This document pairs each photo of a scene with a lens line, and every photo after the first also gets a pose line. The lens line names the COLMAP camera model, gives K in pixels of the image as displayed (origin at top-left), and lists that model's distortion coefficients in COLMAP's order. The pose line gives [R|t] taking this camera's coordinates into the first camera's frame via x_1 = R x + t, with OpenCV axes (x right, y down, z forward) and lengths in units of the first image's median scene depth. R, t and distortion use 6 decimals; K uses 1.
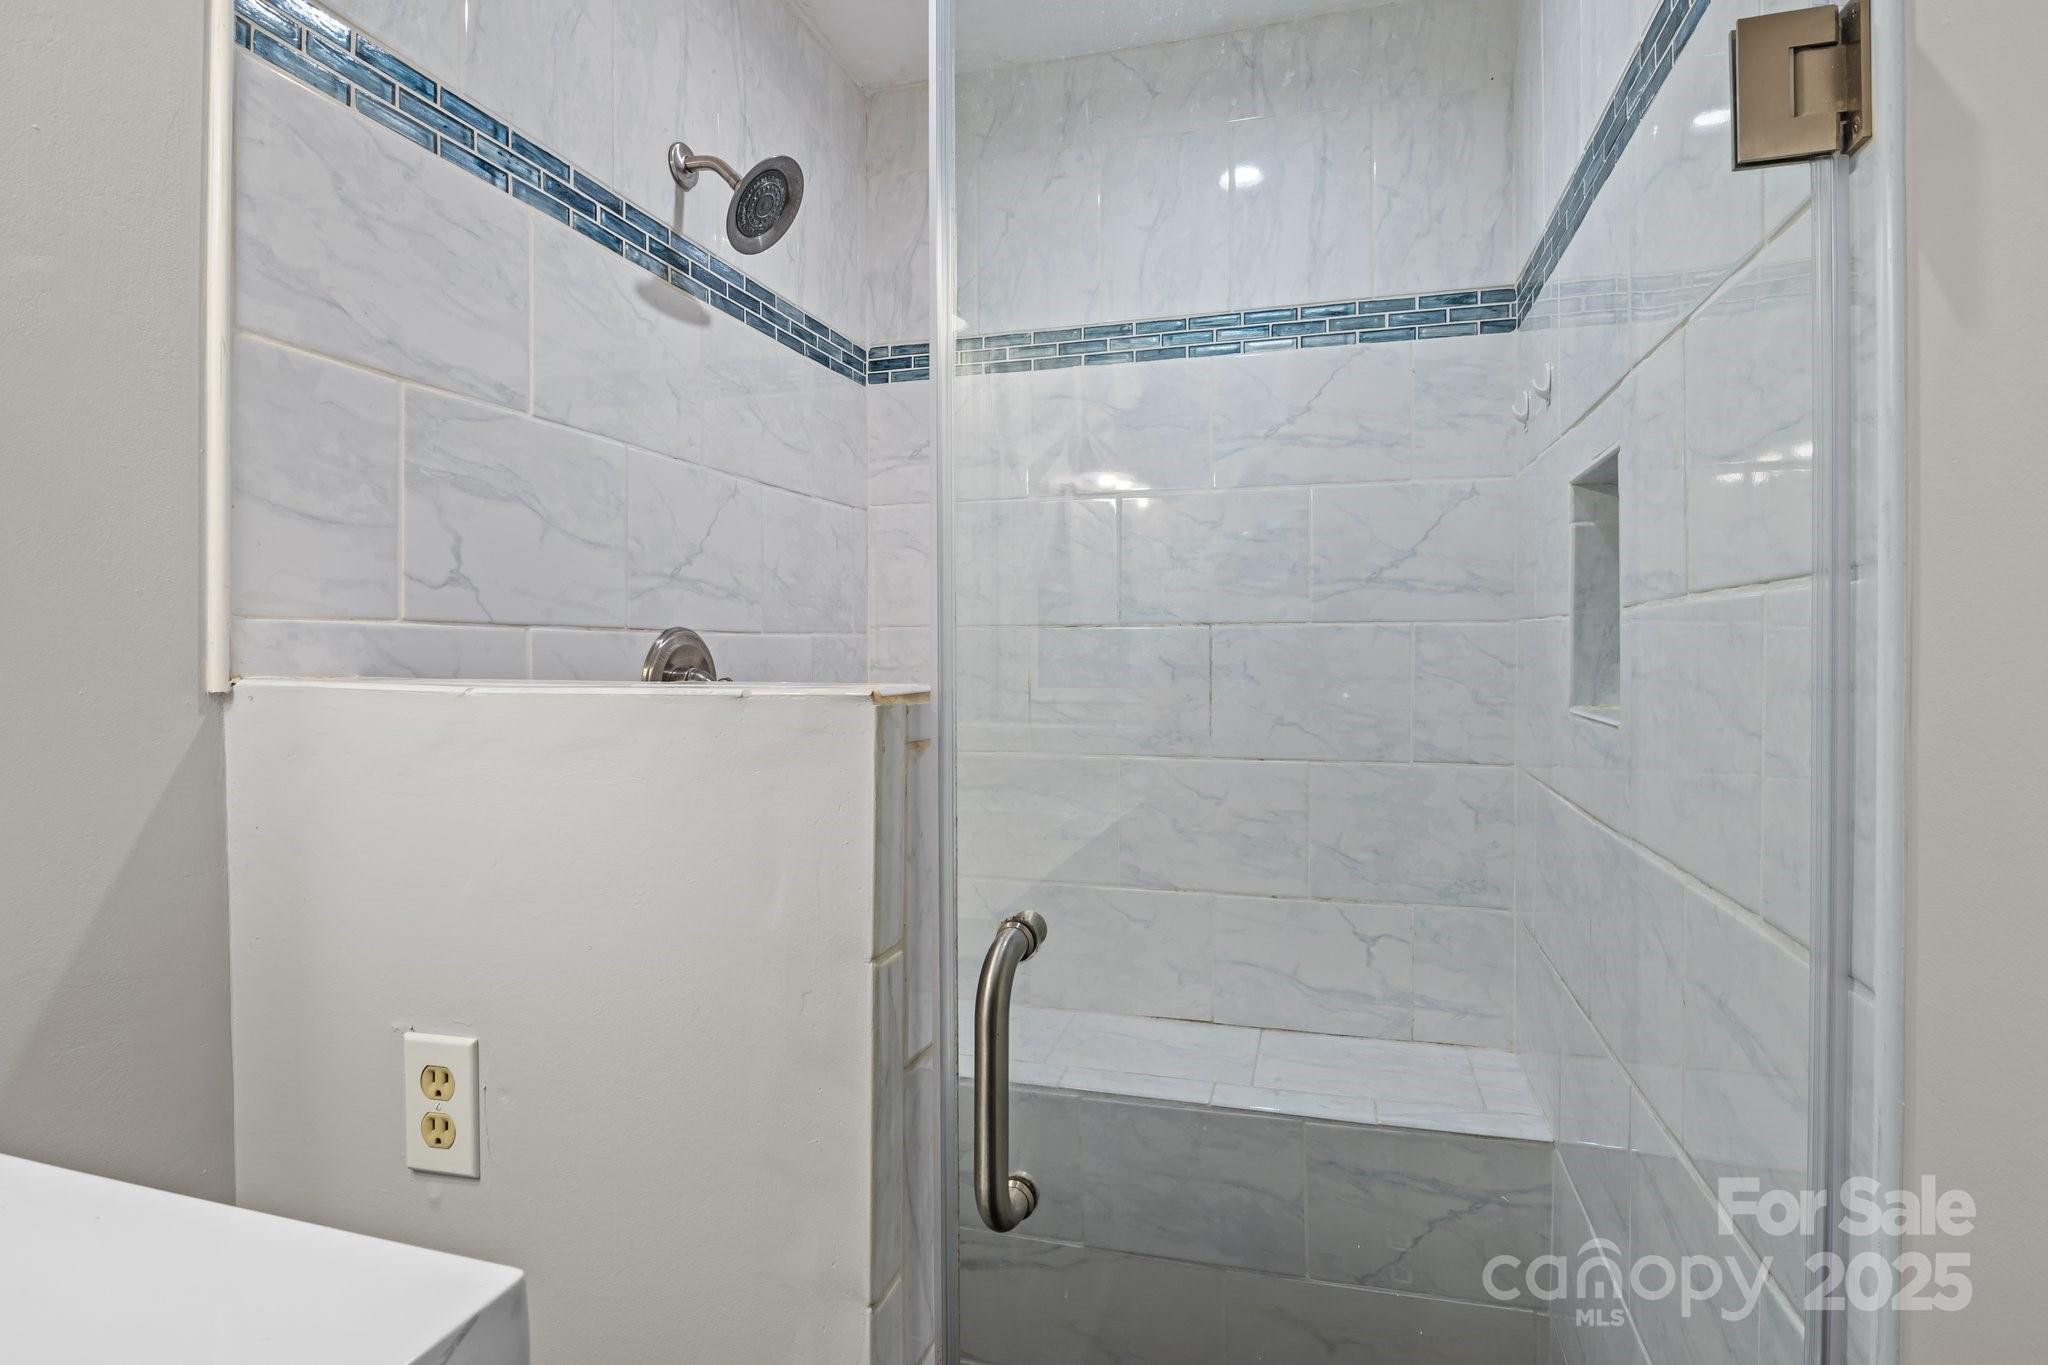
lens RADIAL K [[1039.9, 0, 1025.4], [0, 1039.9, 664.5], [0, 0, 1]] dist [-0.020083, -0.000962]
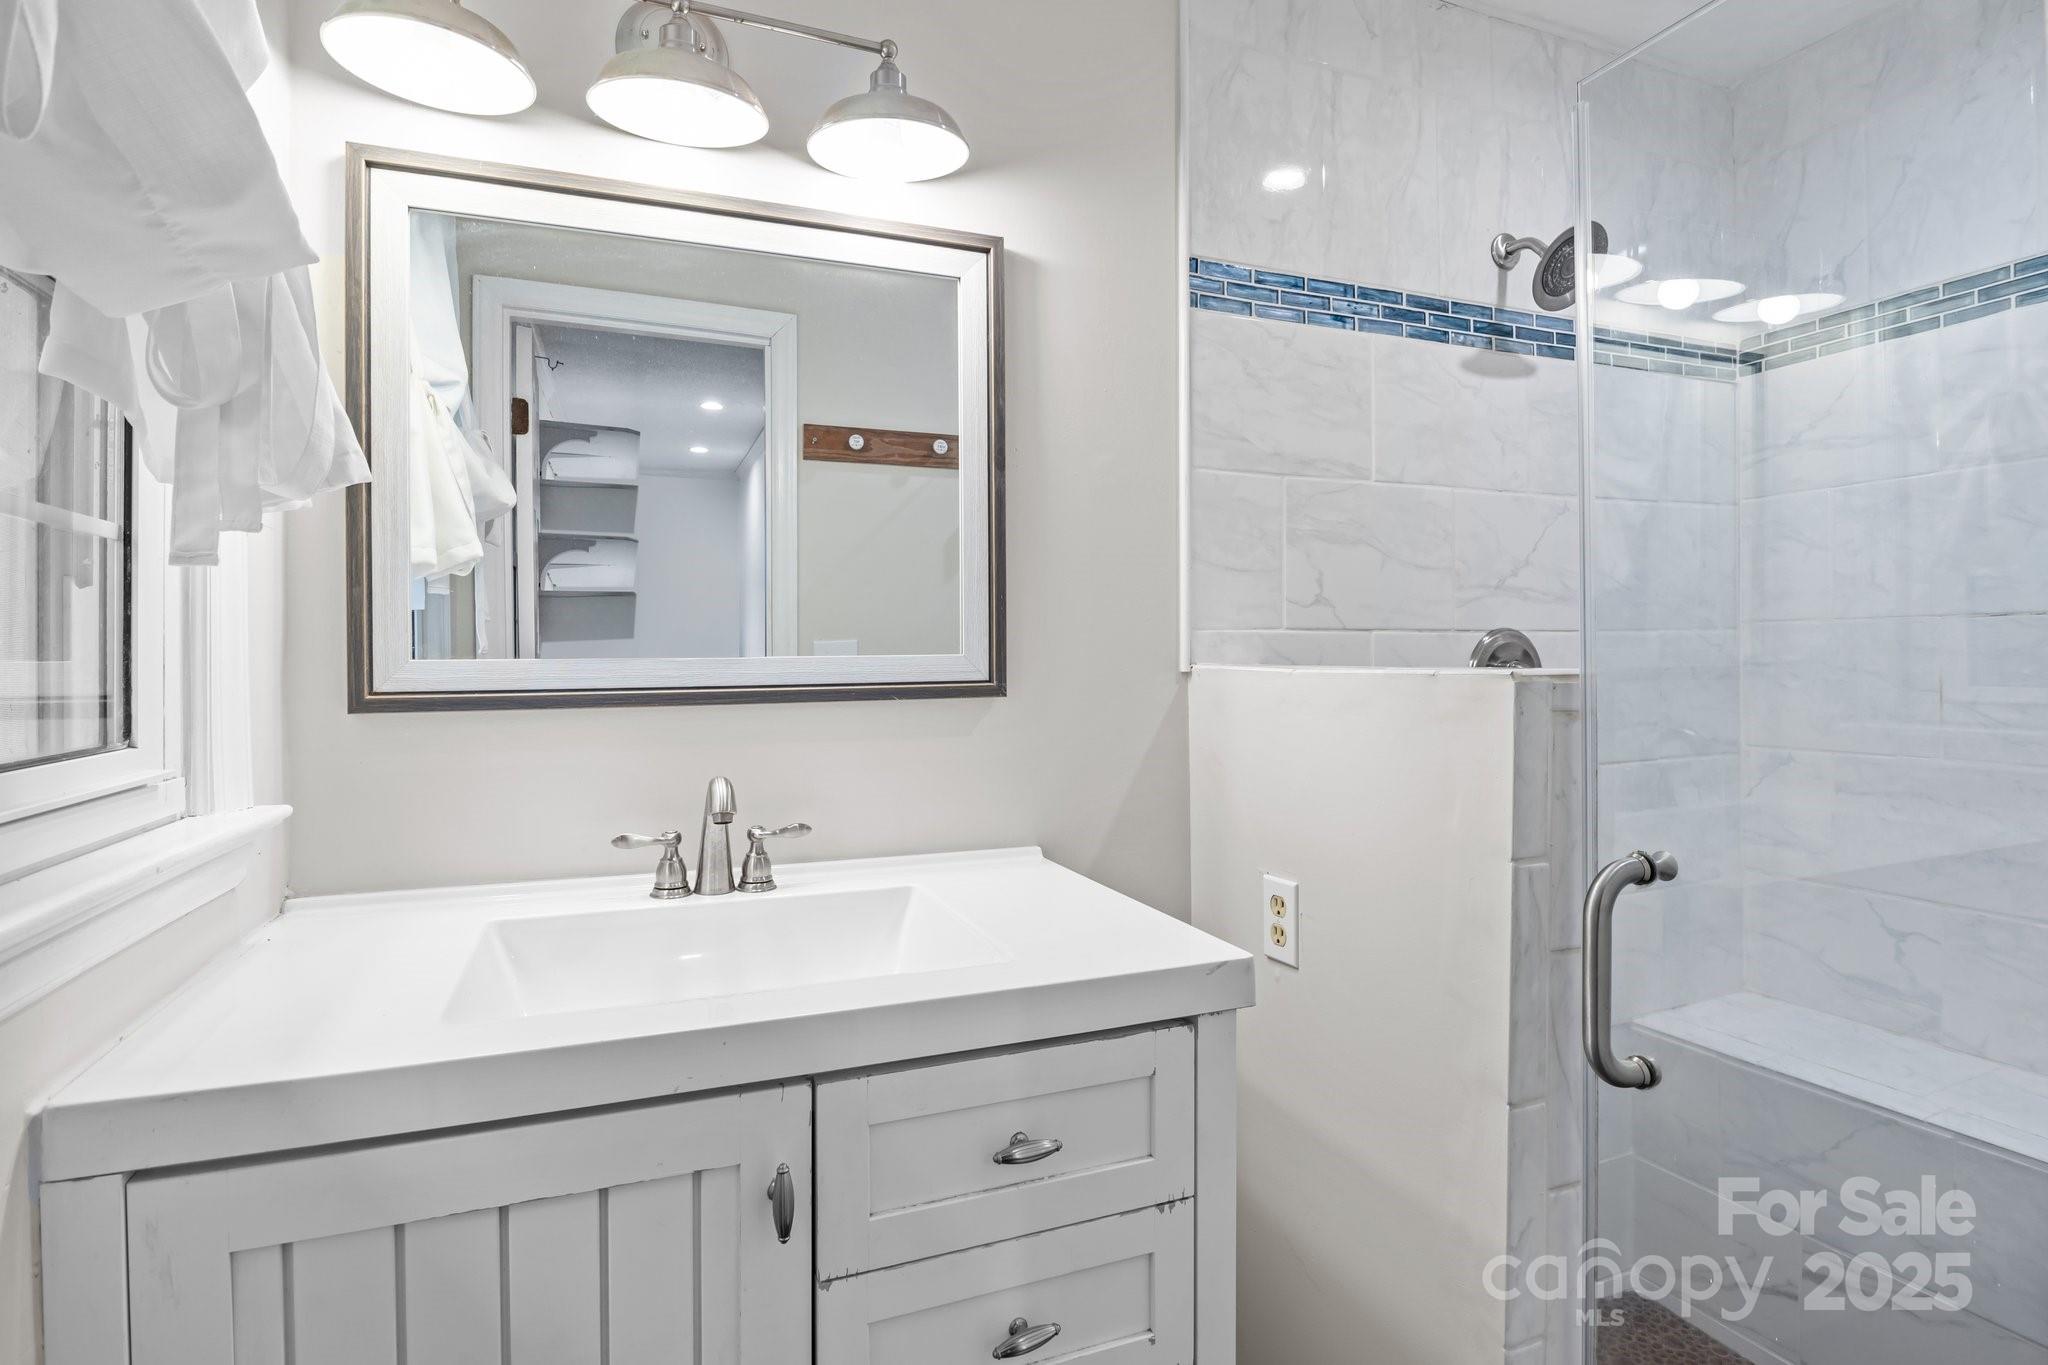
lens RADIAL K [[1039.9, 0, 1025.7], [0, 1039.9, 681.2], [0, 0, 1]] dist [-0.020083, -0.000962]
pose [[0.615746, 0.014688, -0.787807, 0.365744], [-0.002483, 0.999857, 0.016701, 0.010692], [0.787940, -0.008327, 0.615695, -0.261853]]
